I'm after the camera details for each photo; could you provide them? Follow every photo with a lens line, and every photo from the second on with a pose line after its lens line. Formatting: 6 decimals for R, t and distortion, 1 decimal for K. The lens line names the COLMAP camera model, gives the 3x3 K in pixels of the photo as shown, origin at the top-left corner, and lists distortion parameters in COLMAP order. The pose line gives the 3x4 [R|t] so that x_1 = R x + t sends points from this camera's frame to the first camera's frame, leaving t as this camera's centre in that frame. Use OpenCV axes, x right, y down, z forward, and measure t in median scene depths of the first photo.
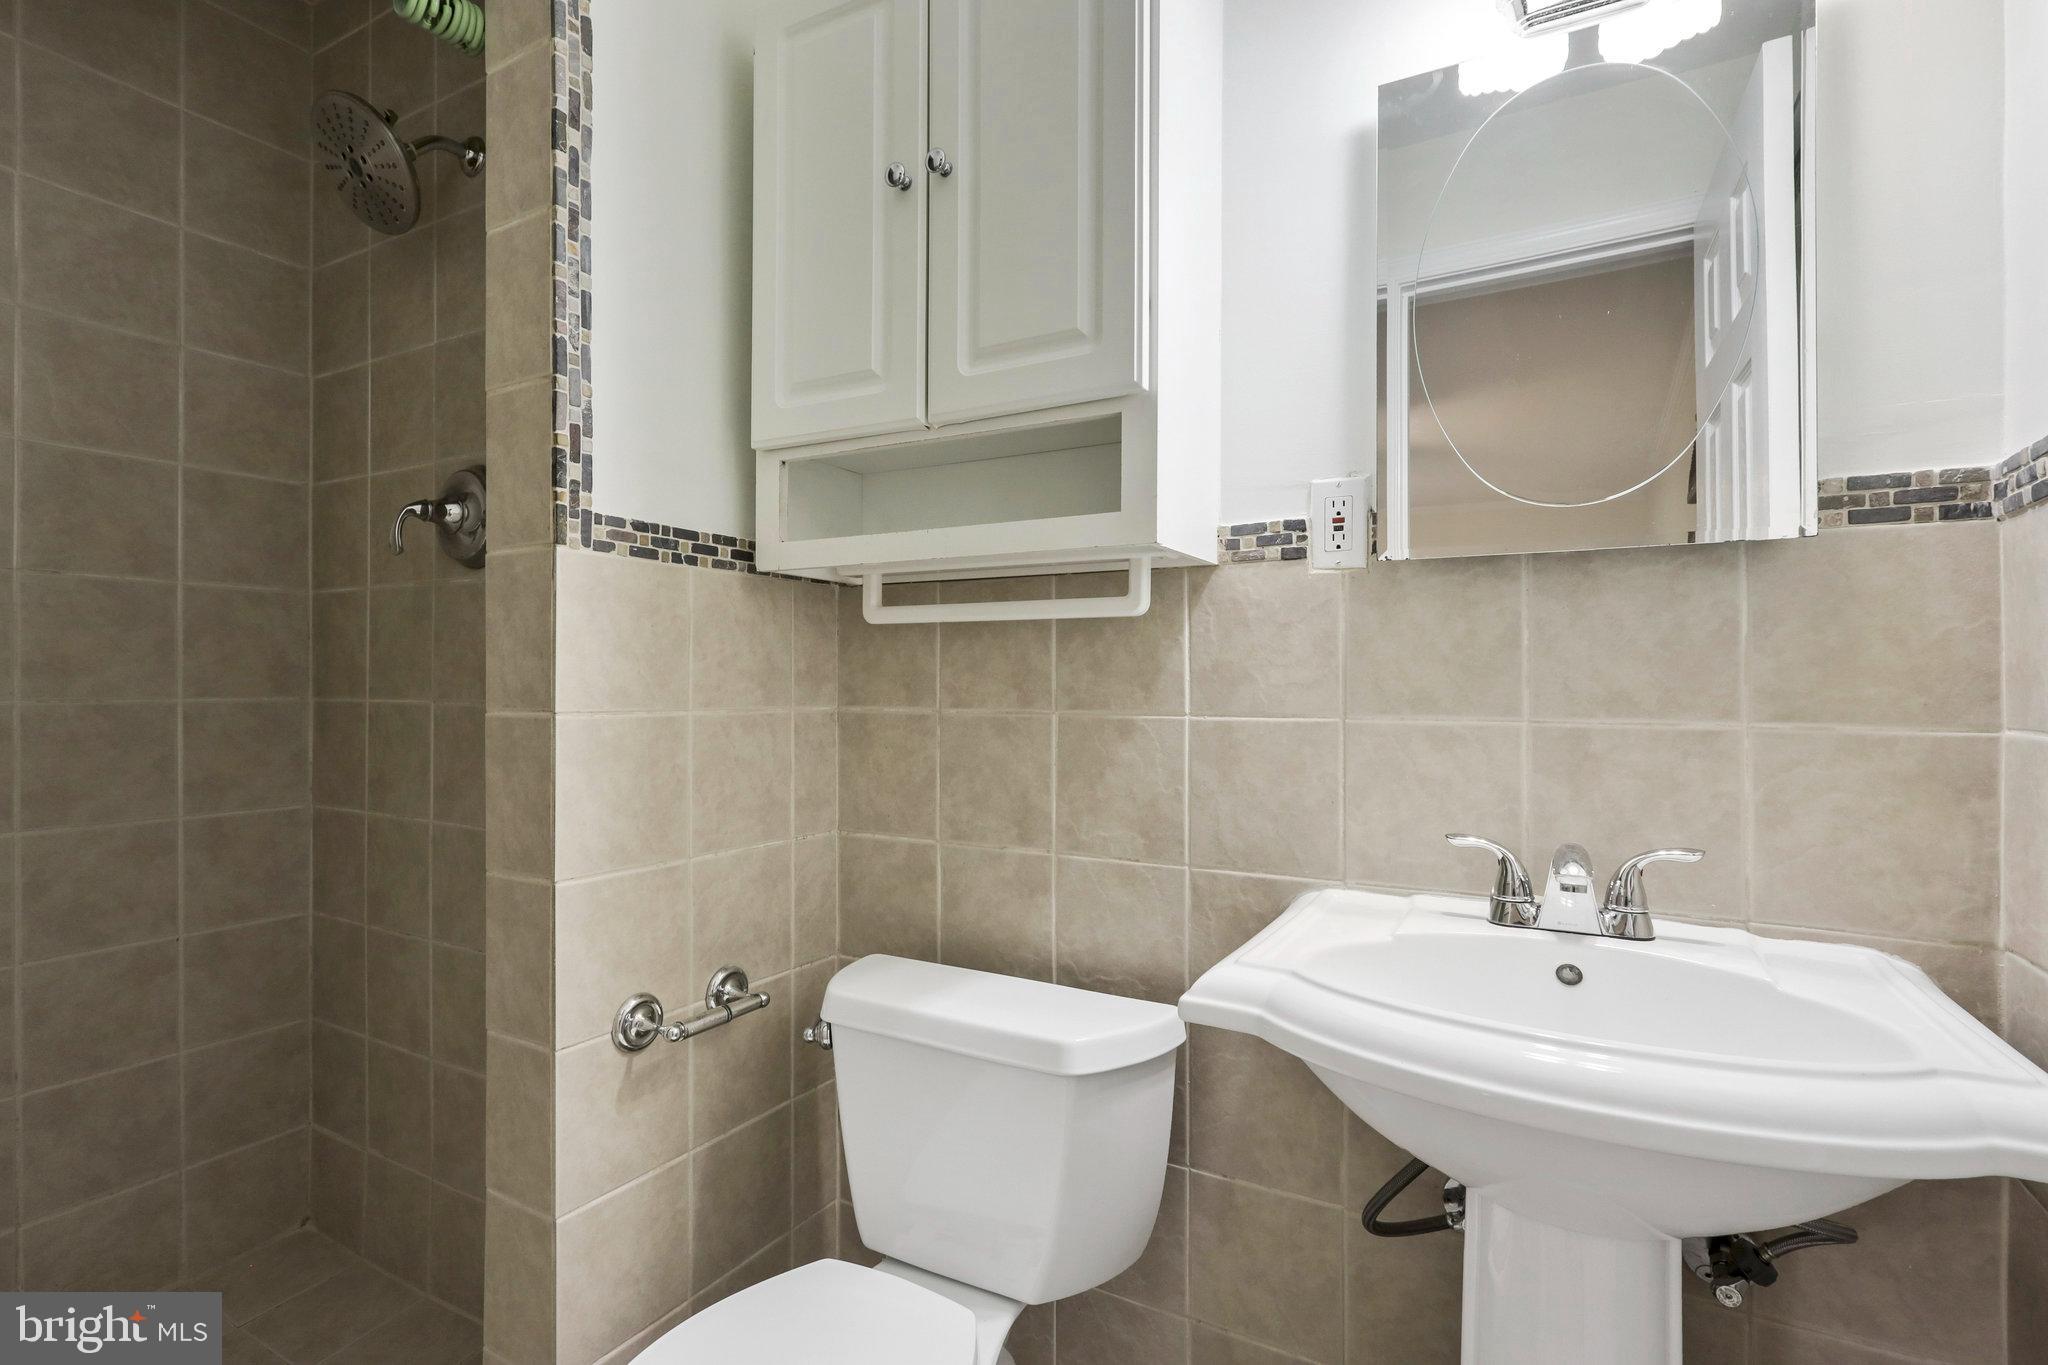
lens RADIAL K [[947.2, 0, 1027.1], [0, 947.2, 690.3], [0, 0, 1]] dist [-0.002555, -0.000008]
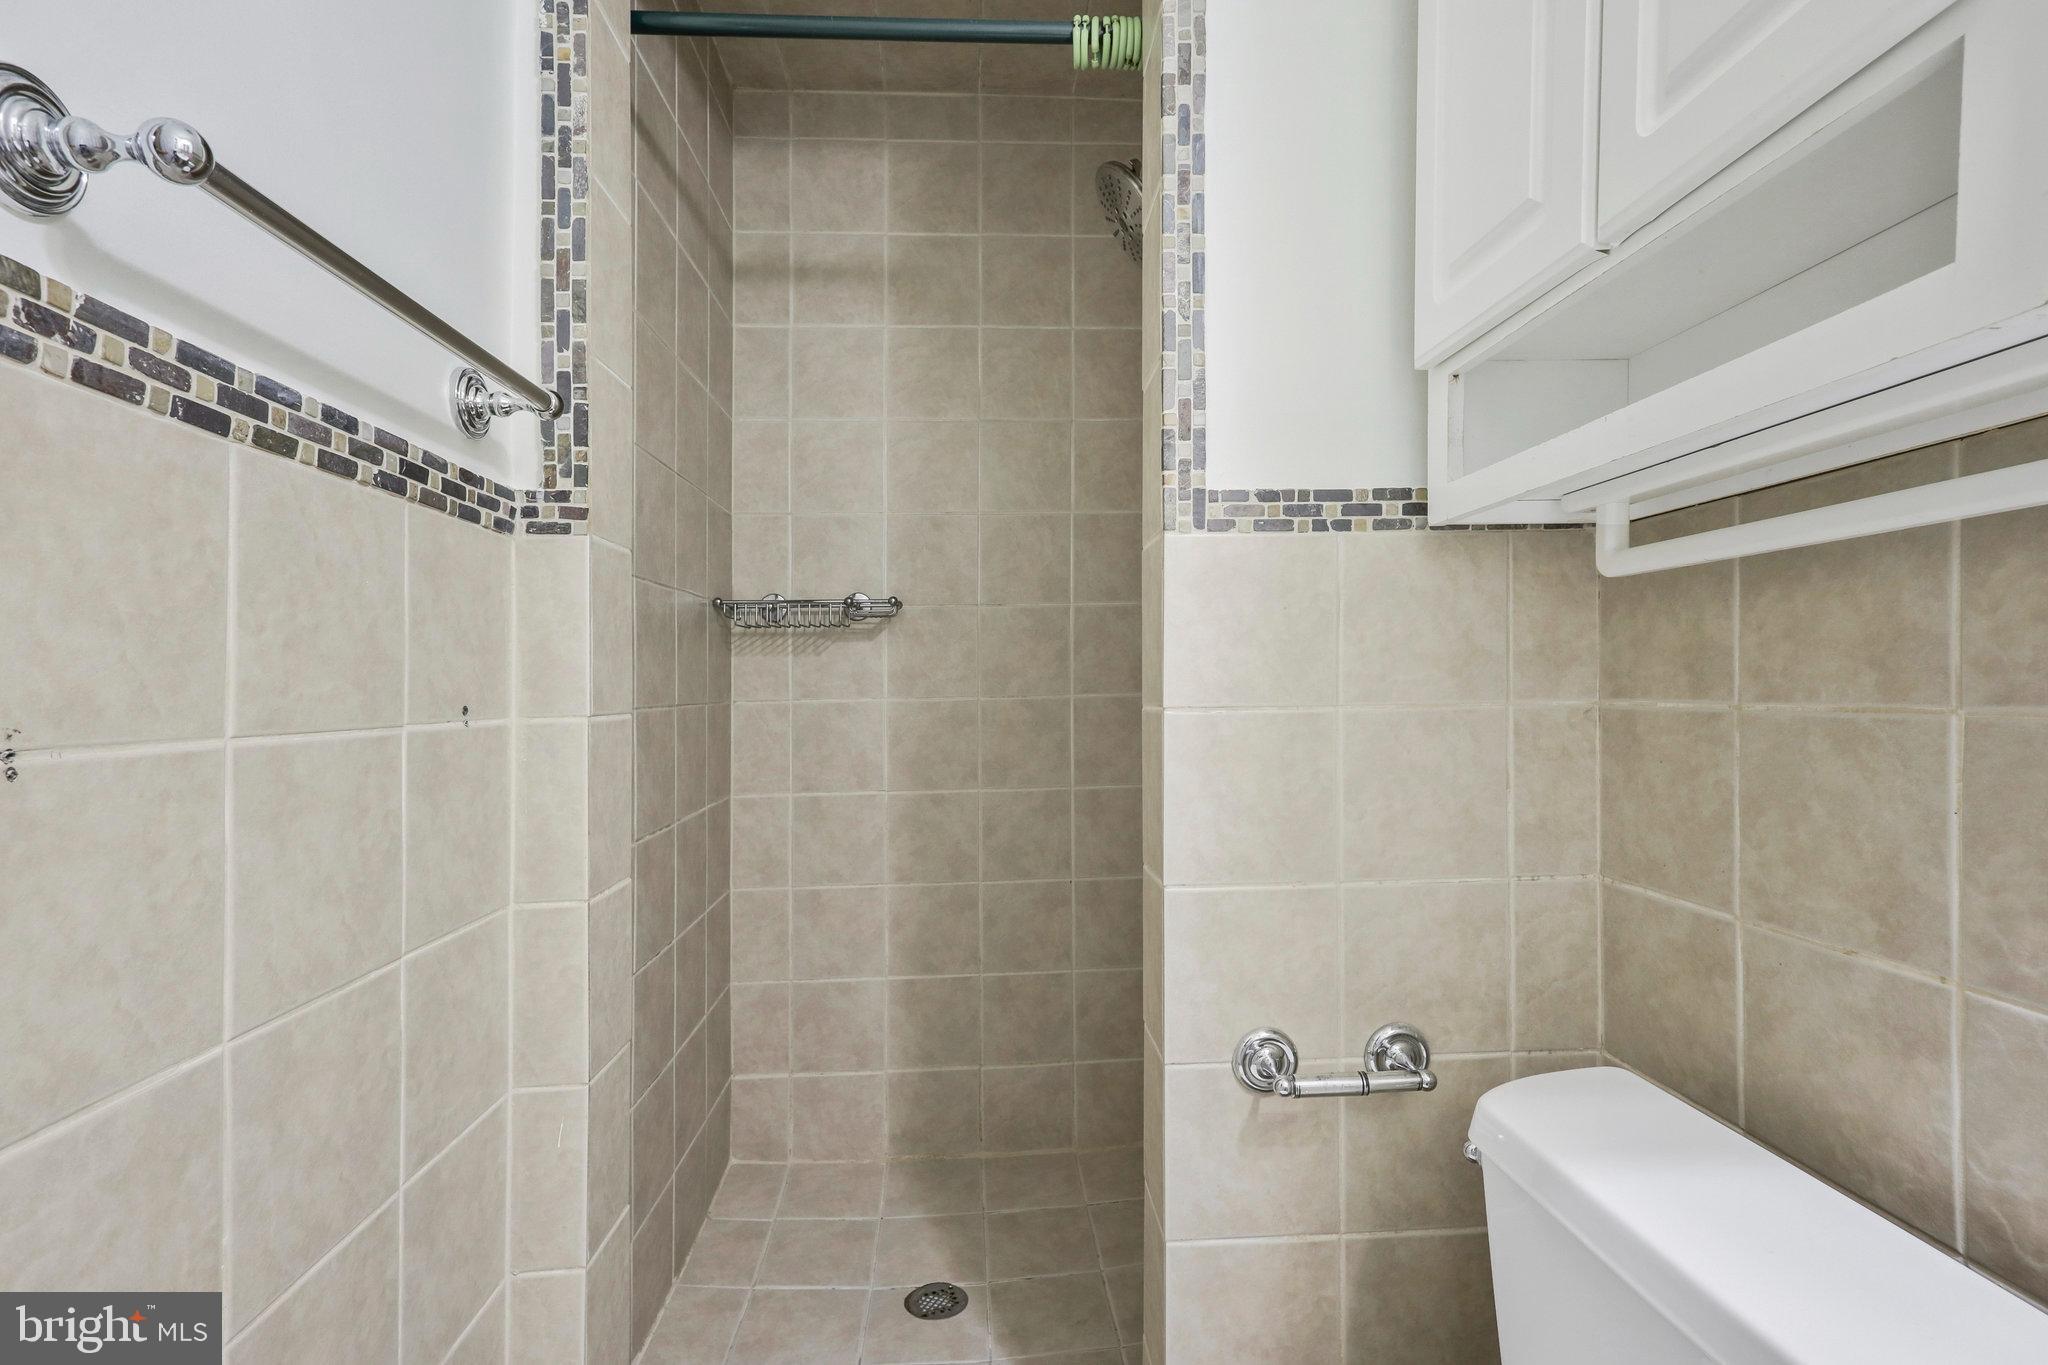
lens RADIAL K [[947.2, 0, 1025.4], [0, 947.2, 690.6], [0, 0, 1]] dist [-0.002555, -0.000008]
pose [[0.542962, -0.010988, -0.839686, 0.185390], [0.018538, 0.999828, -0.001096, 0.003806], [0.839553, -0.014971, 0.543072, 0.300796]]
